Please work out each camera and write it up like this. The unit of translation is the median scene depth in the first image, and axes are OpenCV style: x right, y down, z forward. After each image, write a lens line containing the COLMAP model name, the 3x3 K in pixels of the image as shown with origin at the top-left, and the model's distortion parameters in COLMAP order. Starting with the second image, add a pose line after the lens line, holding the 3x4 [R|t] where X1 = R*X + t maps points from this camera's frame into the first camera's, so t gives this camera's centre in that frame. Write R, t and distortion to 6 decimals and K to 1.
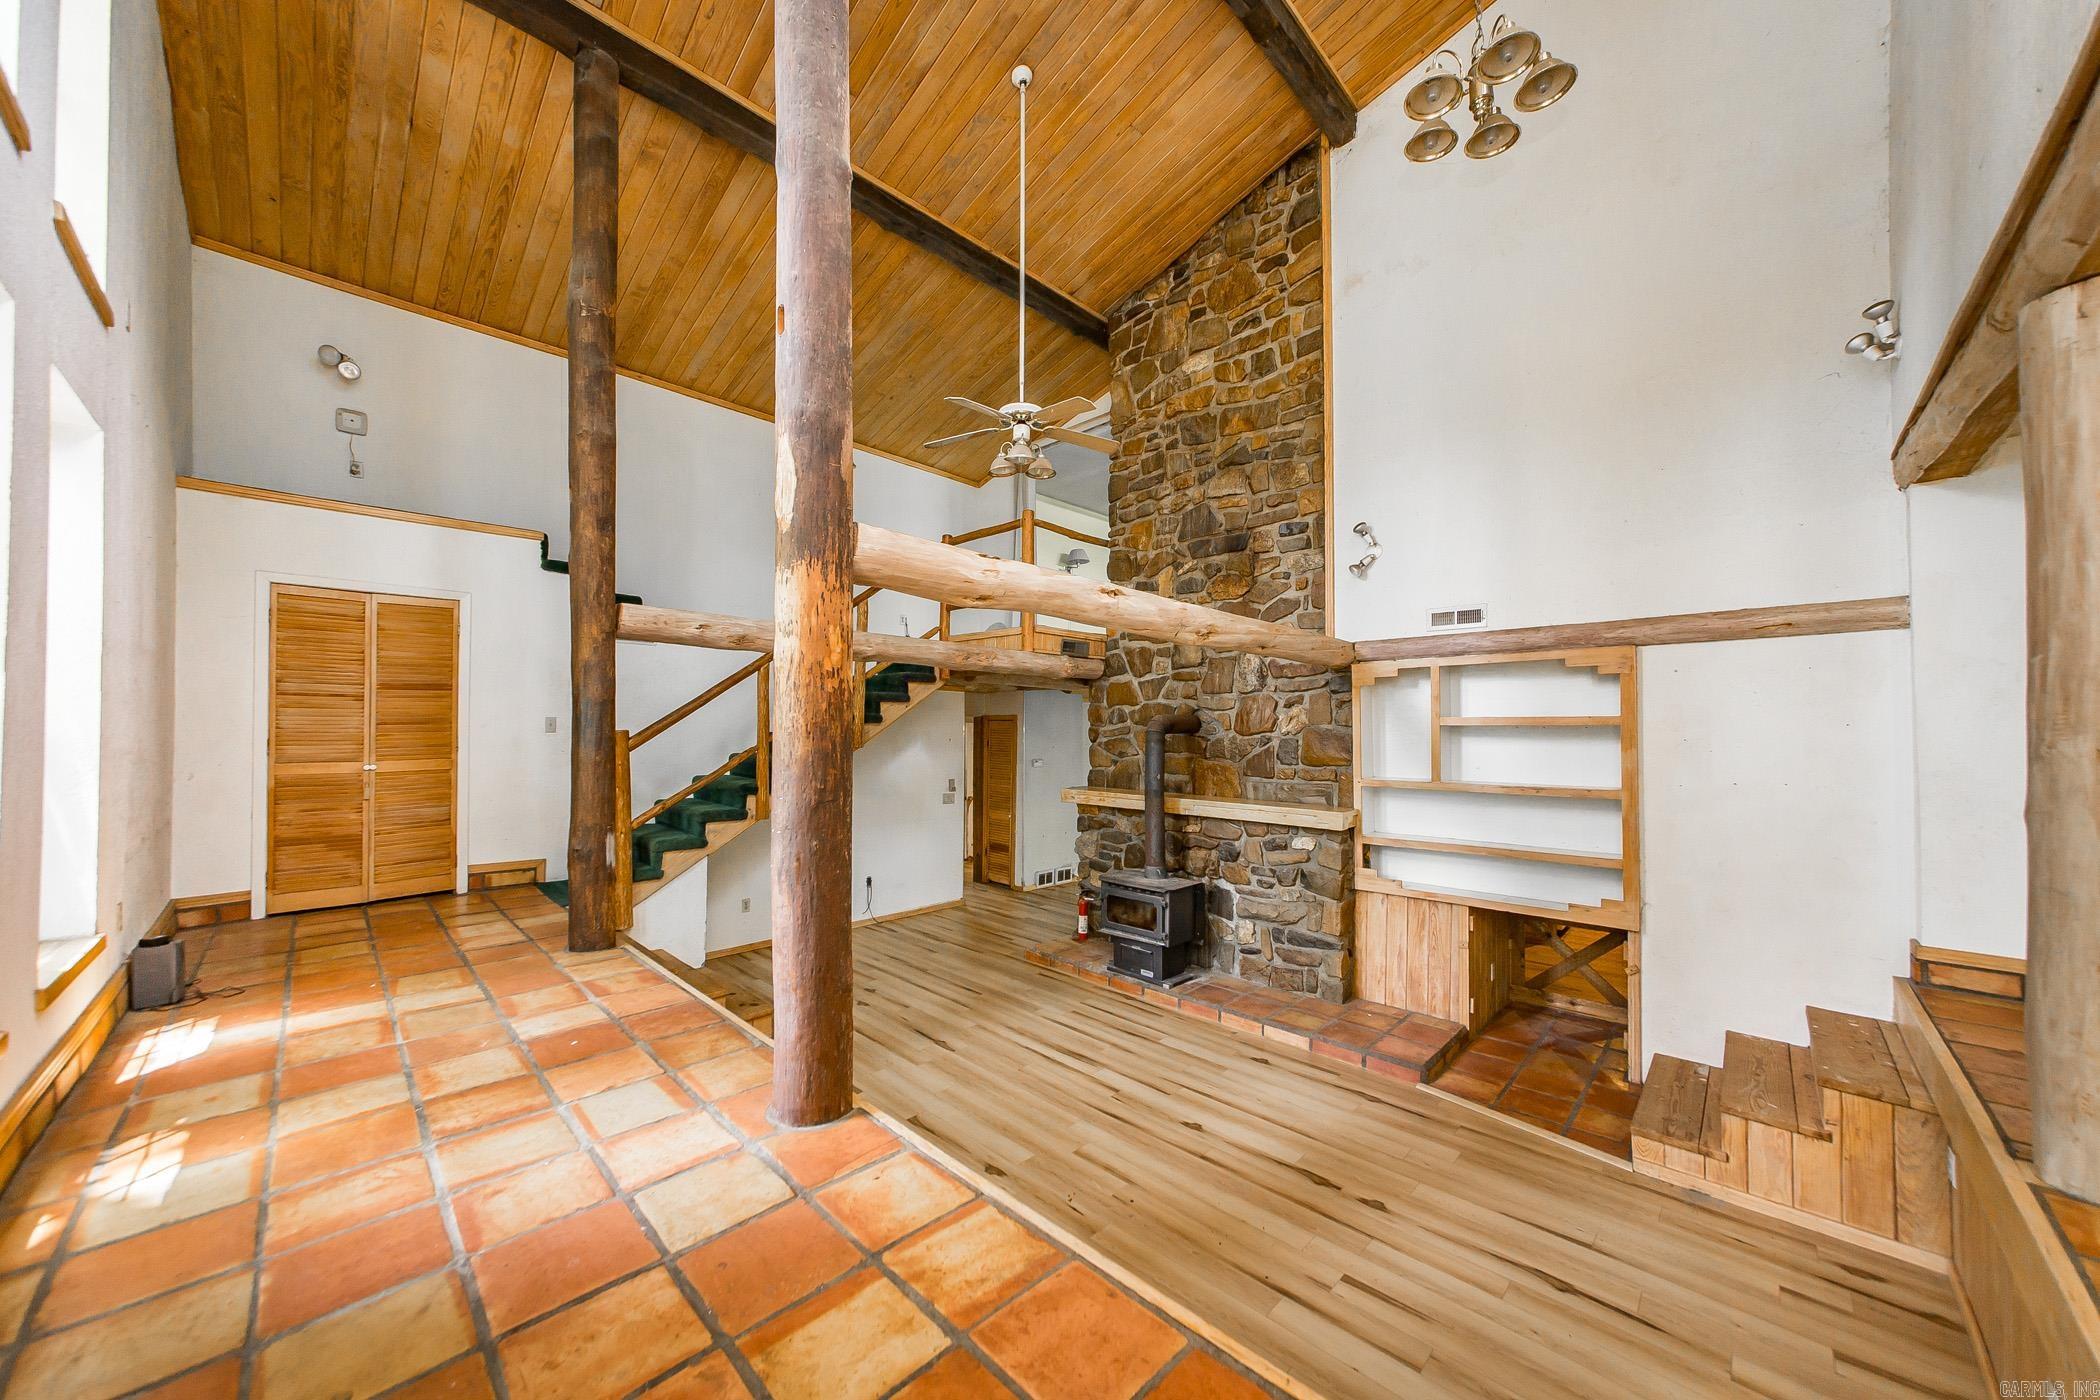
lens RADIAL K [[731.1, 0, 1055.2], [0, 731.1, 709.3], [0, 0, 1]] dist [-0.001215, 0.000120]
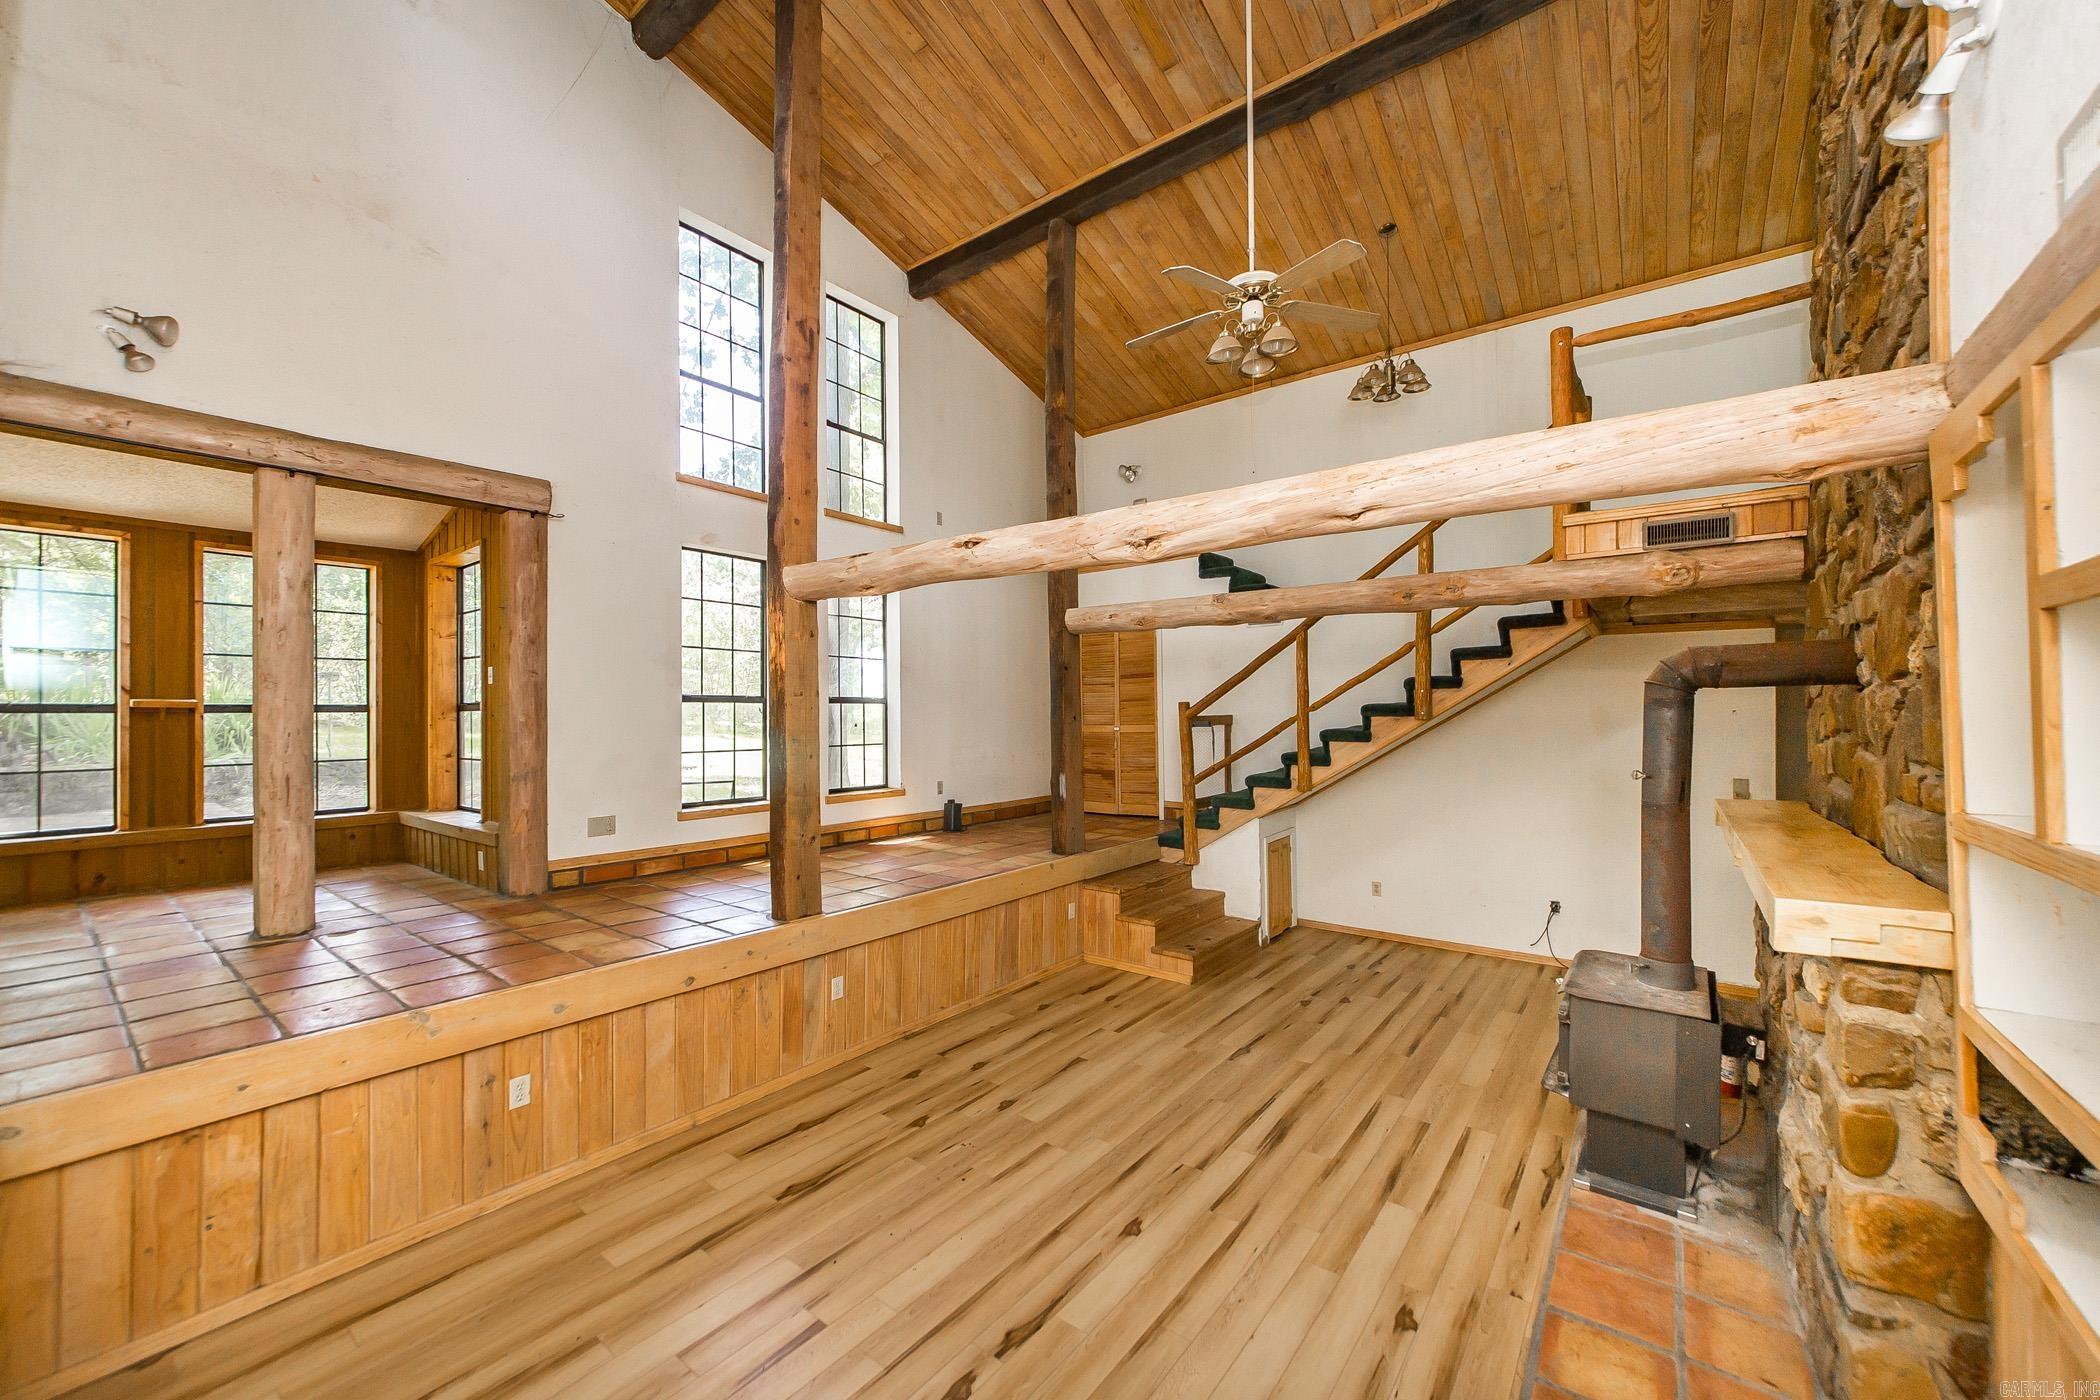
lens RADIAL K [[801.8, 0, 1055.2], [0, 801.8, 711.6], [0, 0, 1]] dist [0.011641, -0.000003]
pose [[0.126310, -0.009344, -0.991947, 0.771201], [0.031596, 0.999486, -0.005392, 0.048413], [0.991487, -0.030660, 0.126541, 0.663000]]
